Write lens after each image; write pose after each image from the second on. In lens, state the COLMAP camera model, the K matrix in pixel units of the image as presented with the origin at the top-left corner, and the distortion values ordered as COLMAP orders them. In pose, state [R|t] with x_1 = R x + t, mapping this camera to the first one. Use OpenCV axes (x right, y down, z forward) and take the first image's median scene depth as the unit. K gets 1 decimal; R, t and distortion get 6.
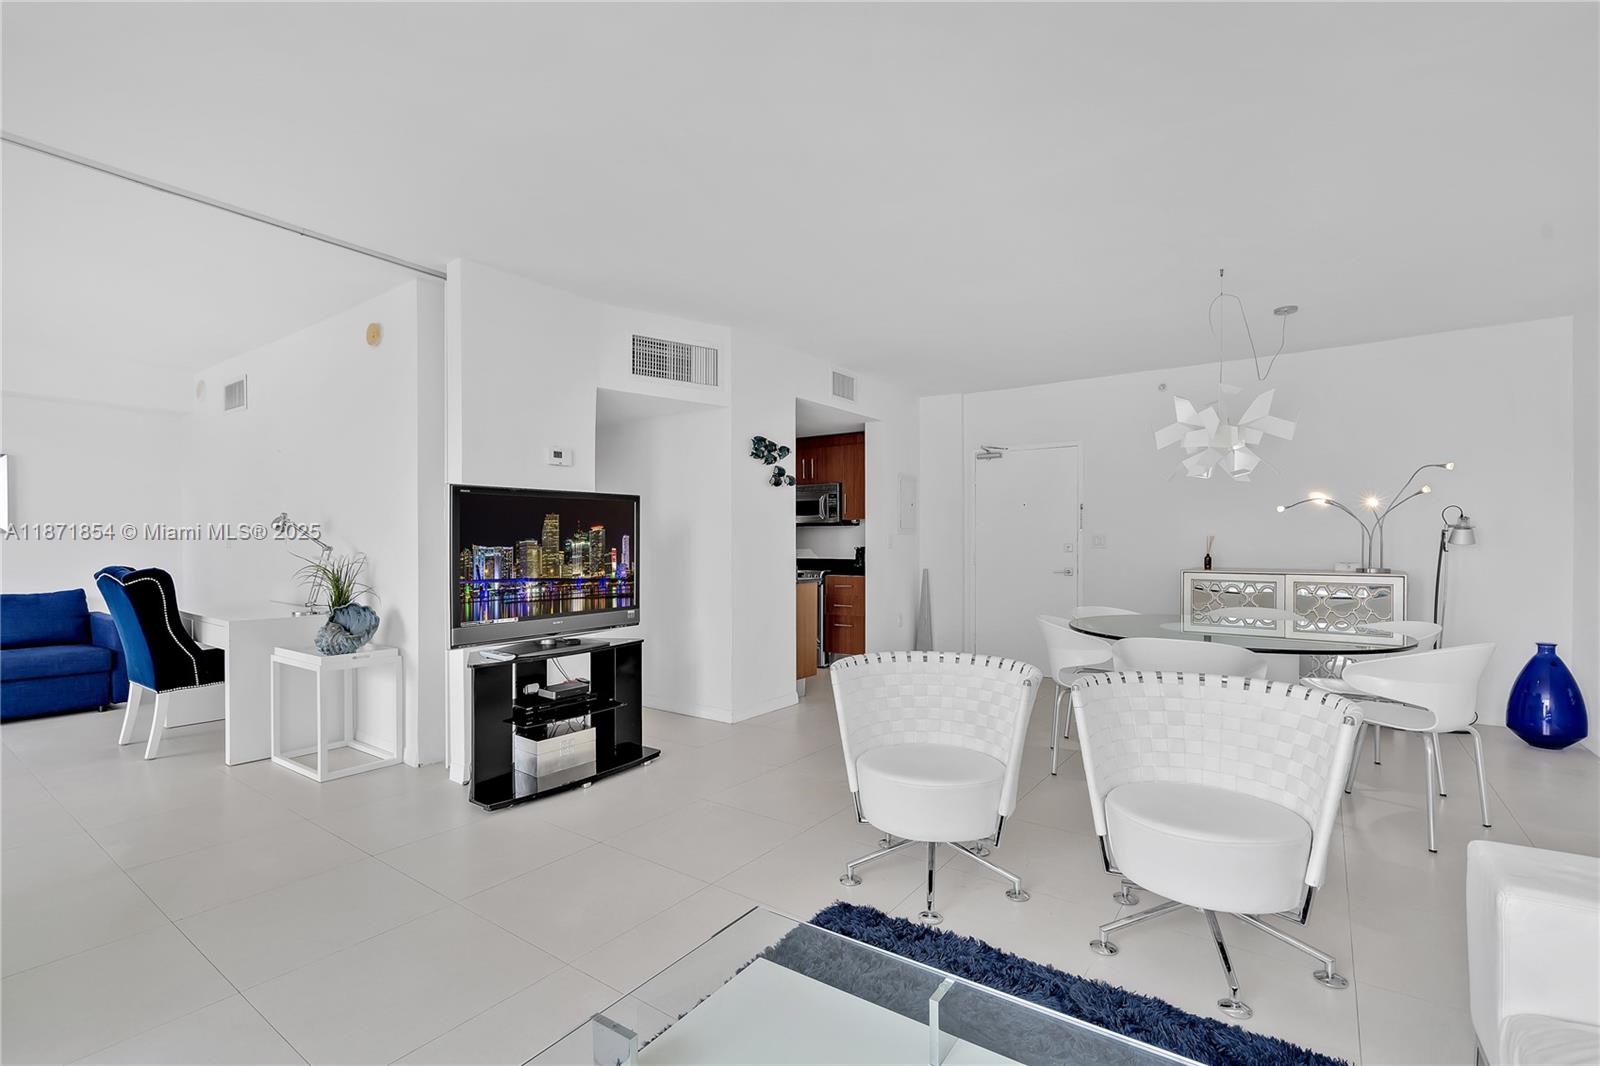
lens RADIAL K [[724.5, 0, 792.5], [0, 724.5, 546.7], [0, 0, 1]] dist [-0.002380, 0.000248]
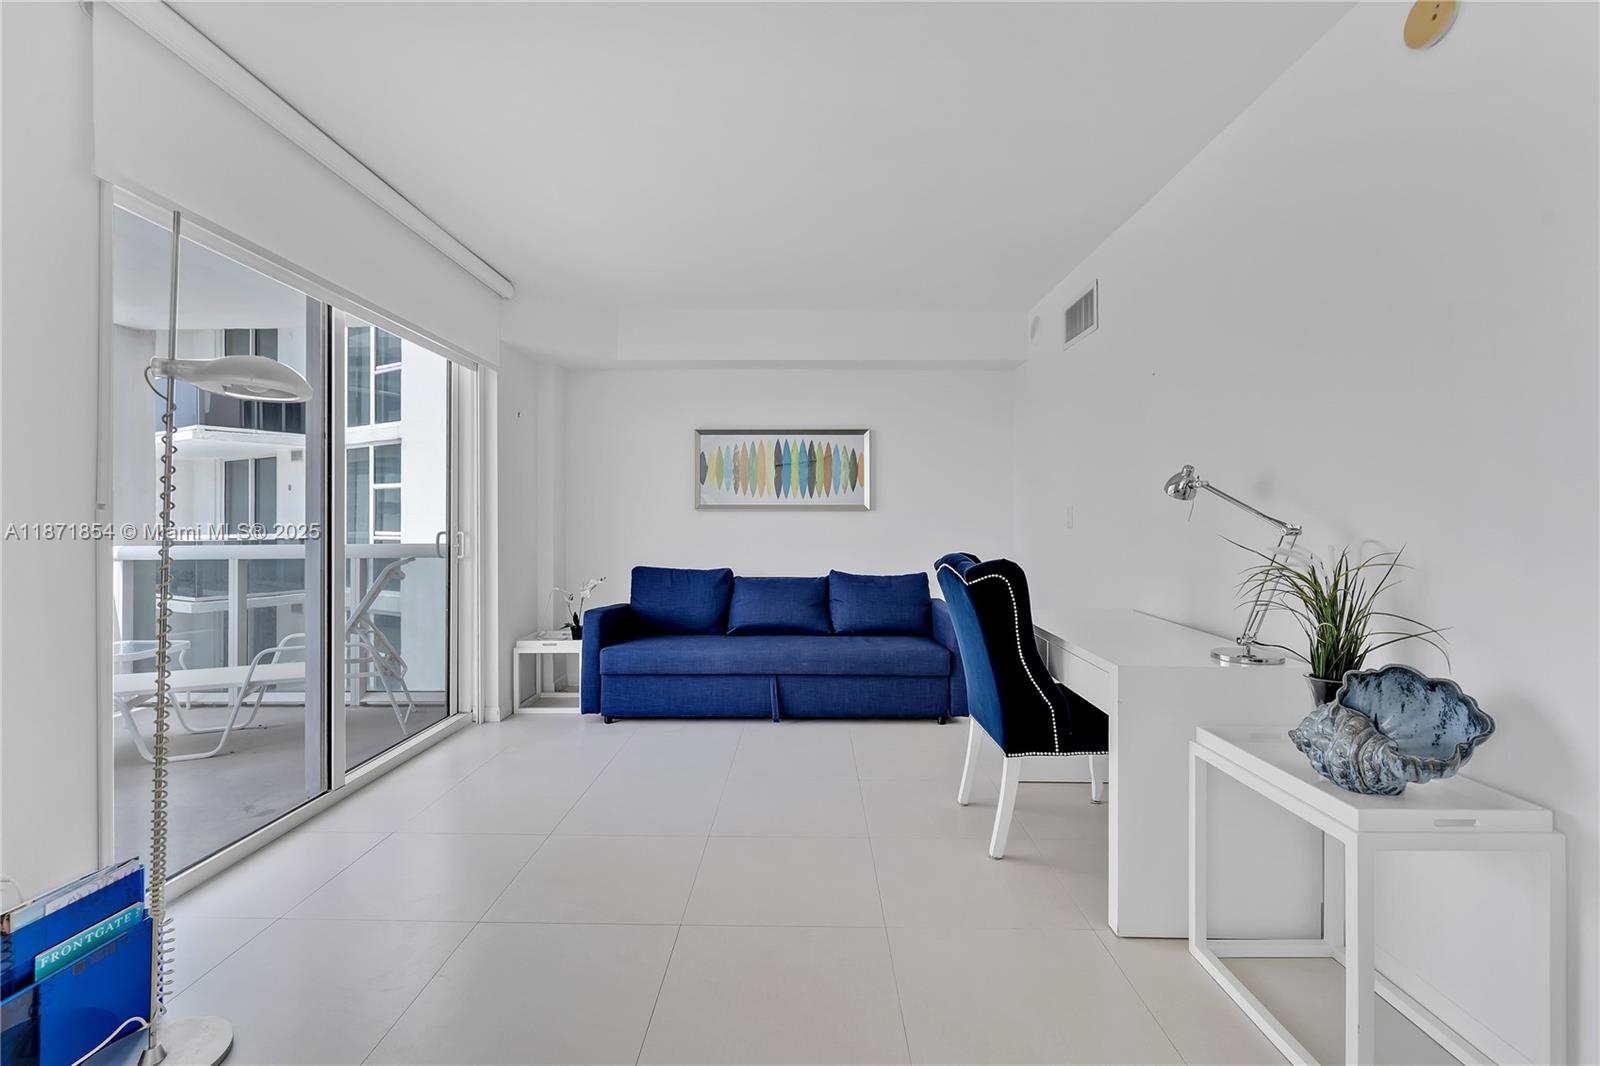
lens RADIAL K [[709.6, 0, 802.8], [0, 709.6, 520.2], [0, 0, 1]] dist [-0.001255, 0.000054]
pose [[0.577435, -0.001758, -0.816435, -0.445529], [-0.007487, 0.999944, -0.007449, 0.001132], [0.816402, 0.010414, 0.577390, 0.464819]]
